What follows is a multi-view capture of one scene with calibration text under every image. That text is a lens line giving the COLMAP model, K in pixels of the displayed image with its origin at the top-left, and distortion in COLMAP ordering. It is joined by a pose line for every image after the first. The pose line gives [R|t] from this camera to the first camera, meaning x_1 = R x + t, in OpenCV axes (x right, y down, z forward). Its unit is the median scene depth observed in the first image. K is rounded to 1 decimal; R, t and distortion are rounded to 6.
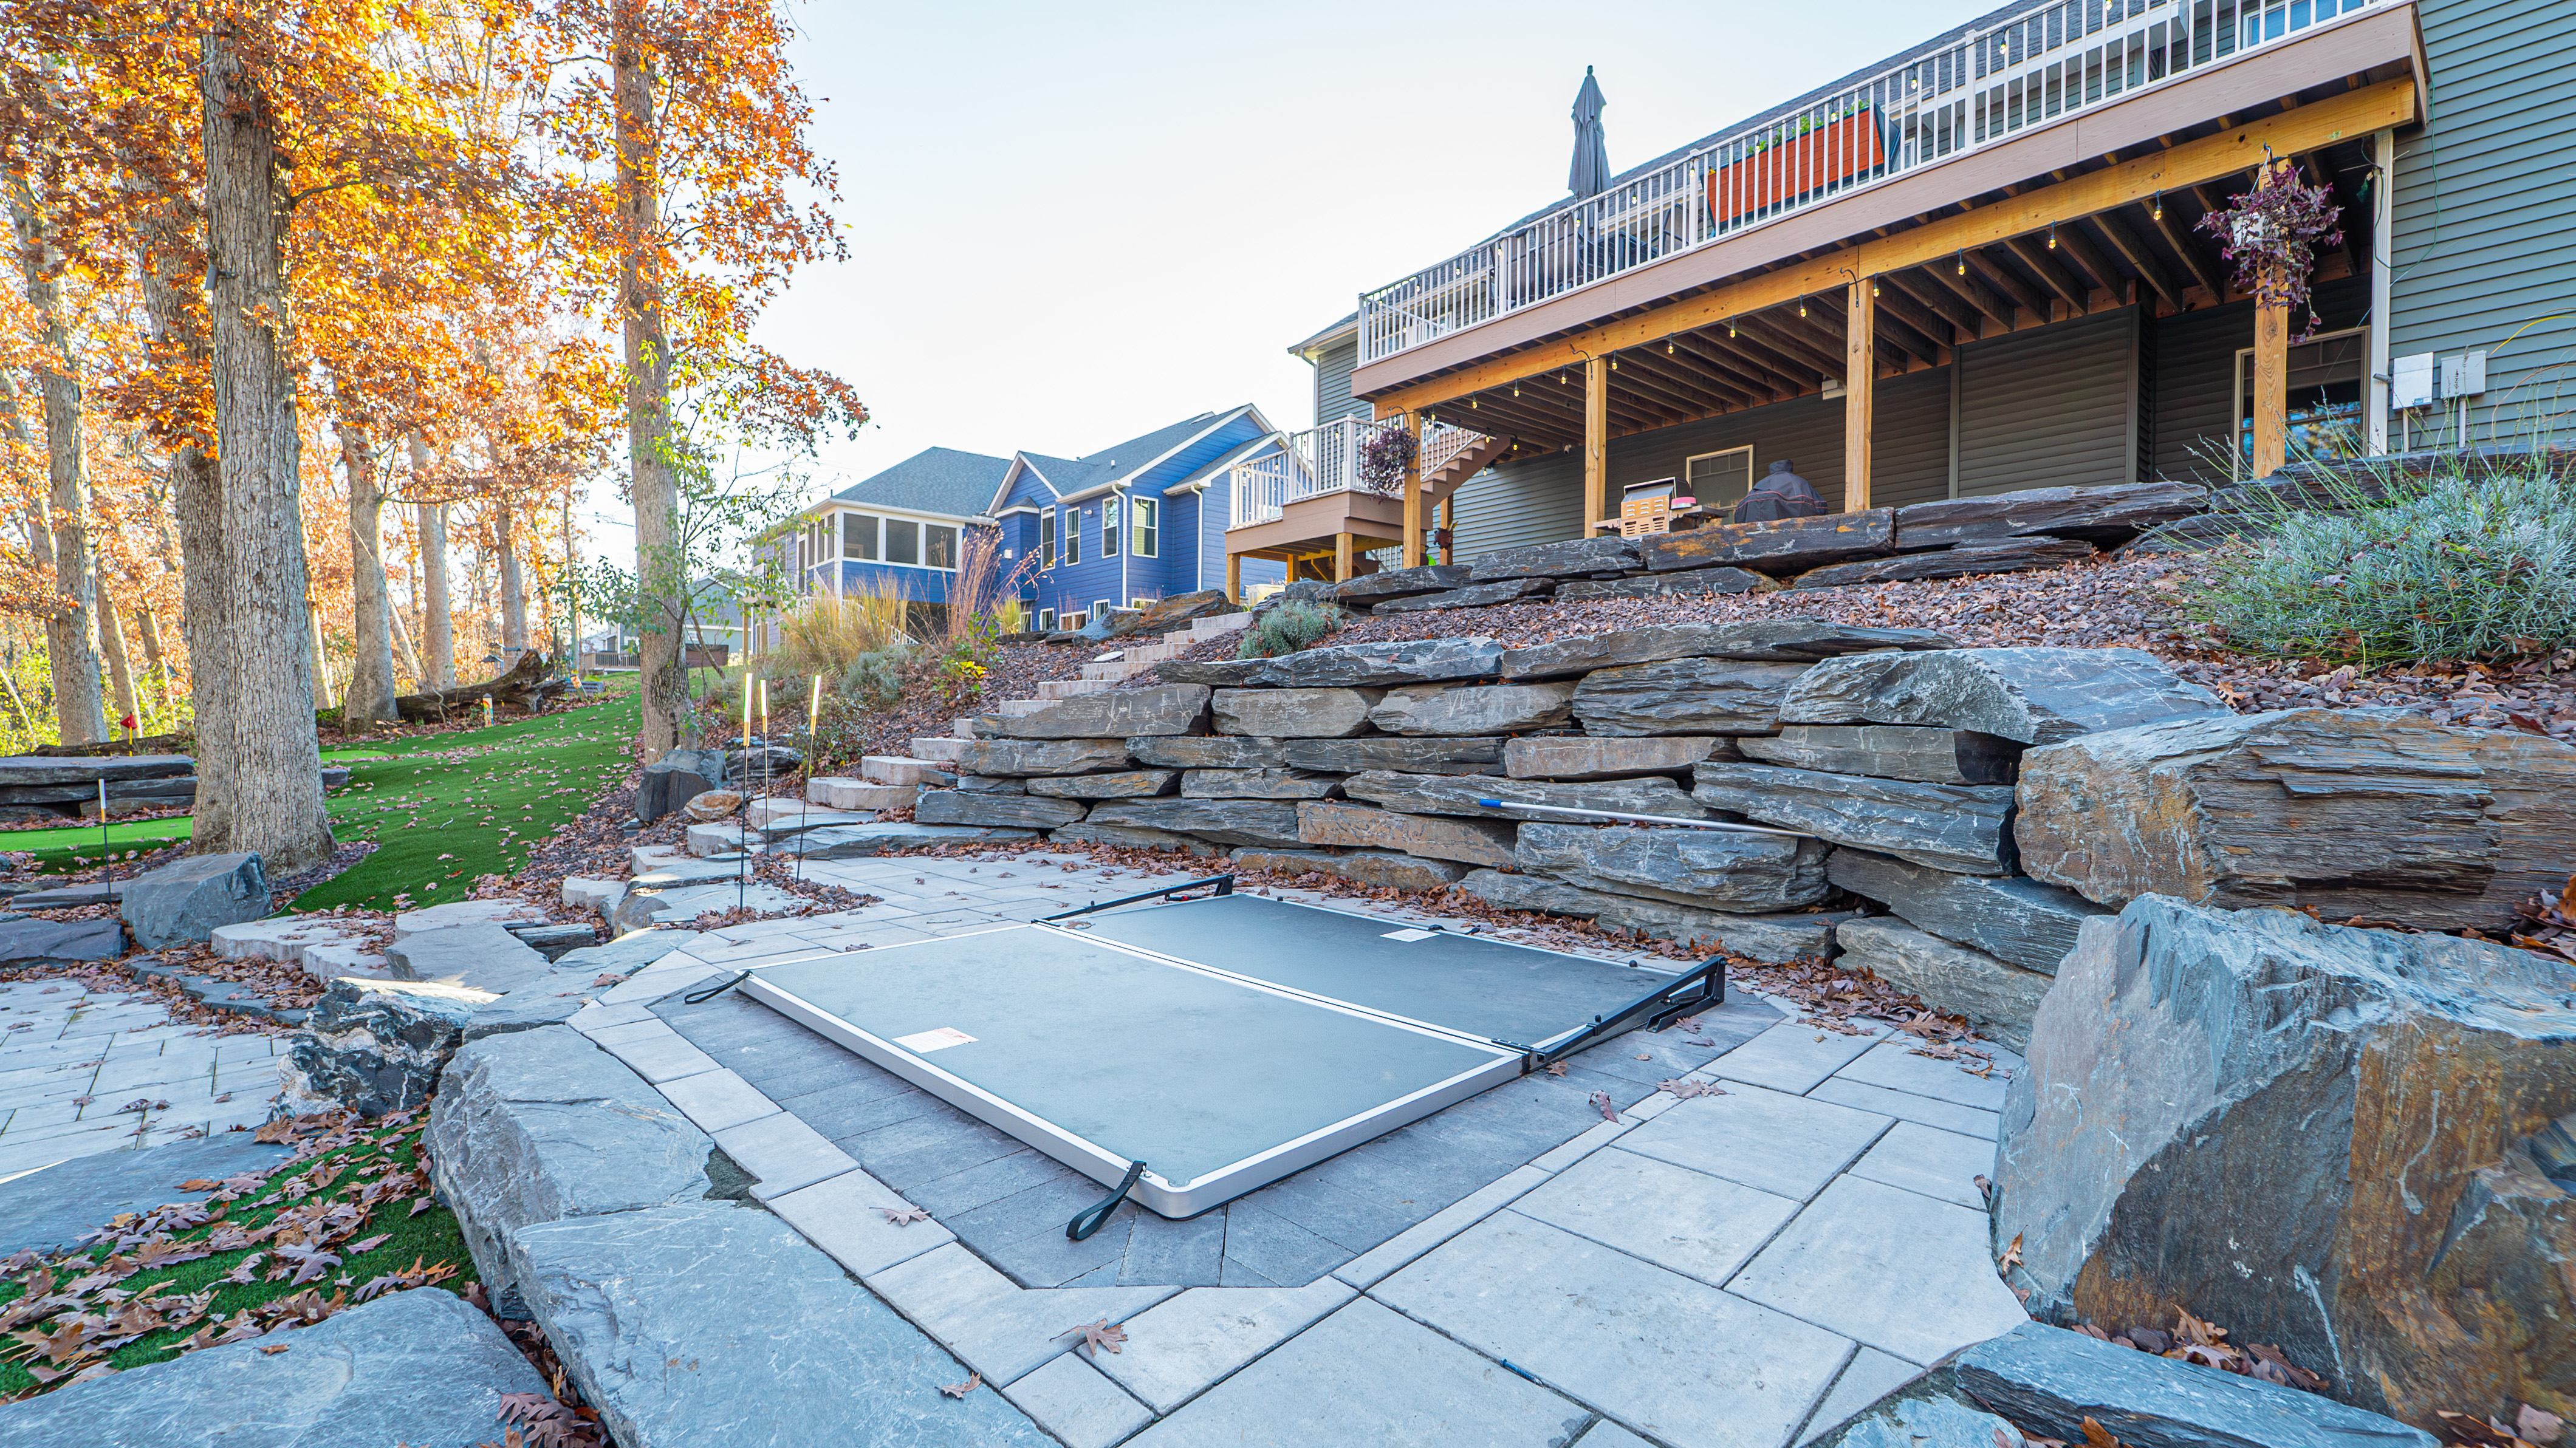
lens RADIAL K [[1063.2, 0, 1297.7], [0, 1063.2, 730.6], [0, 0, 1]] dist [-0.001607, -0.000848]
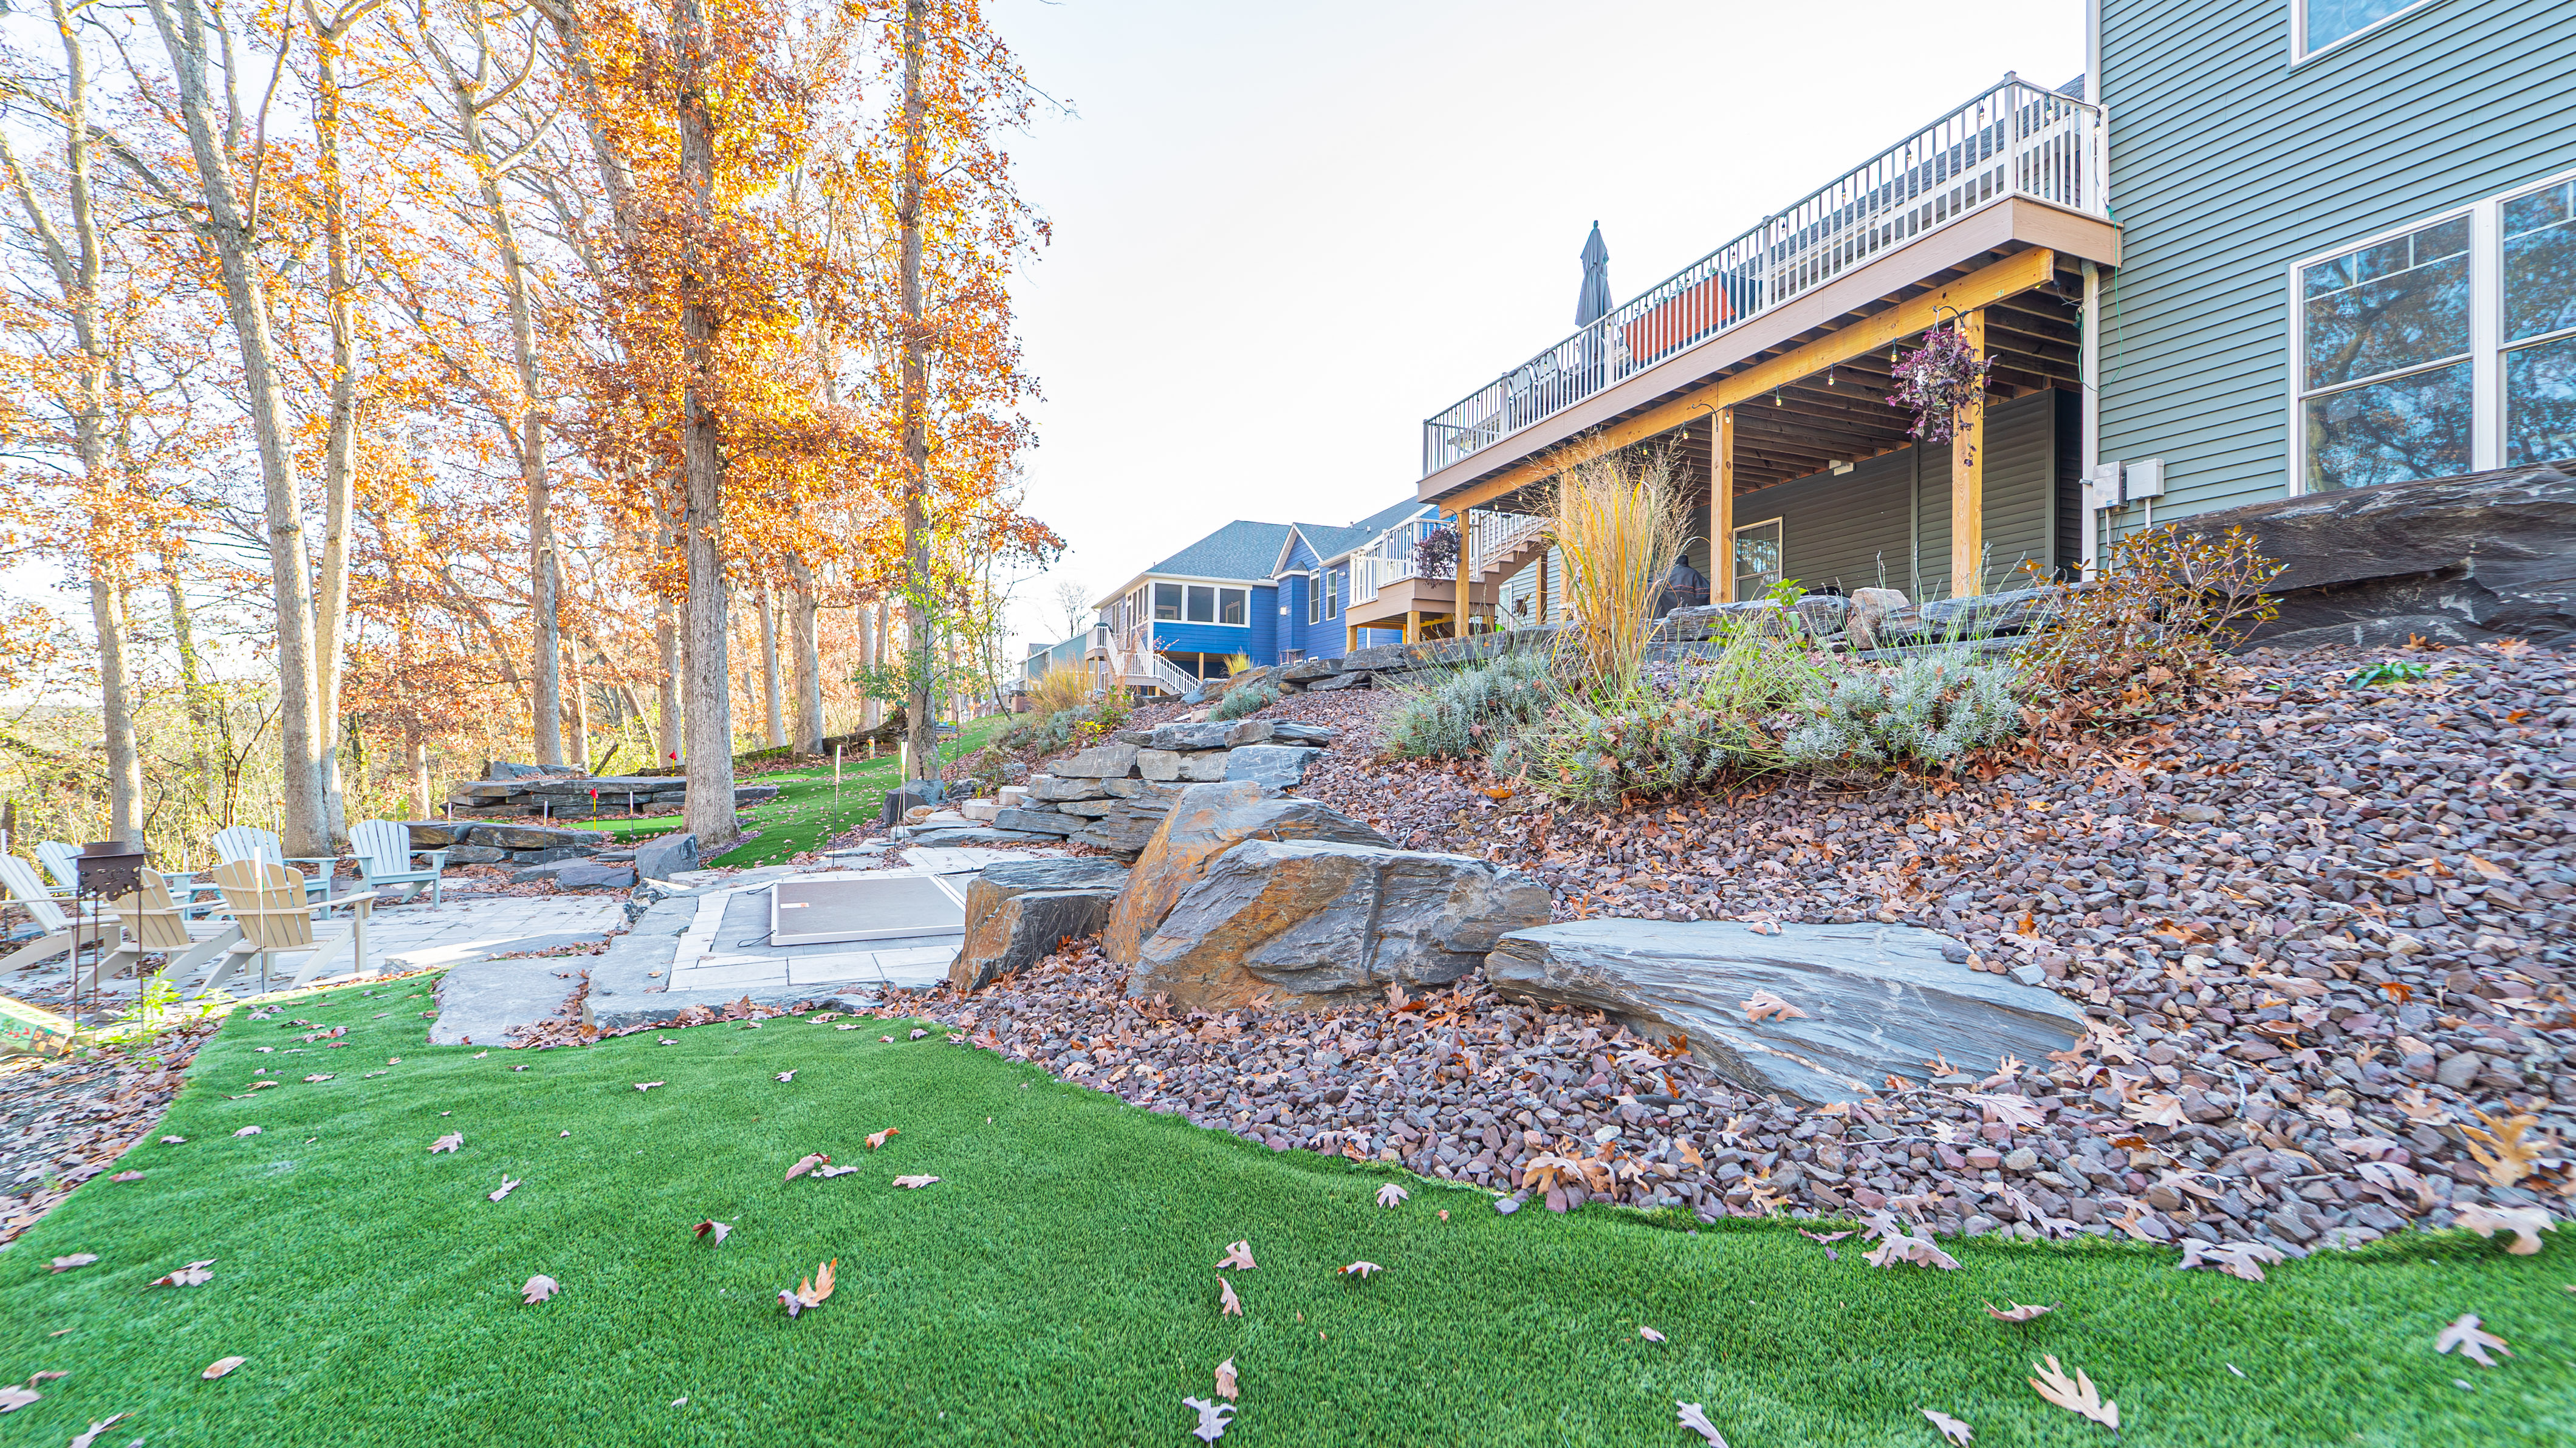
lens RADIAL K [[1012.6, 0, 1276.8], [0, 1012.6, 728.9], [0, 0, 1]] dist [0.000533, -0.000053]
pose [[0.945085, -0.000611, -0.326823, 0.361664], [-0.009658, 0.999509, -0.029800, -0.014922], [0.326681, 0.031320, 0.944616, -0.214029]]
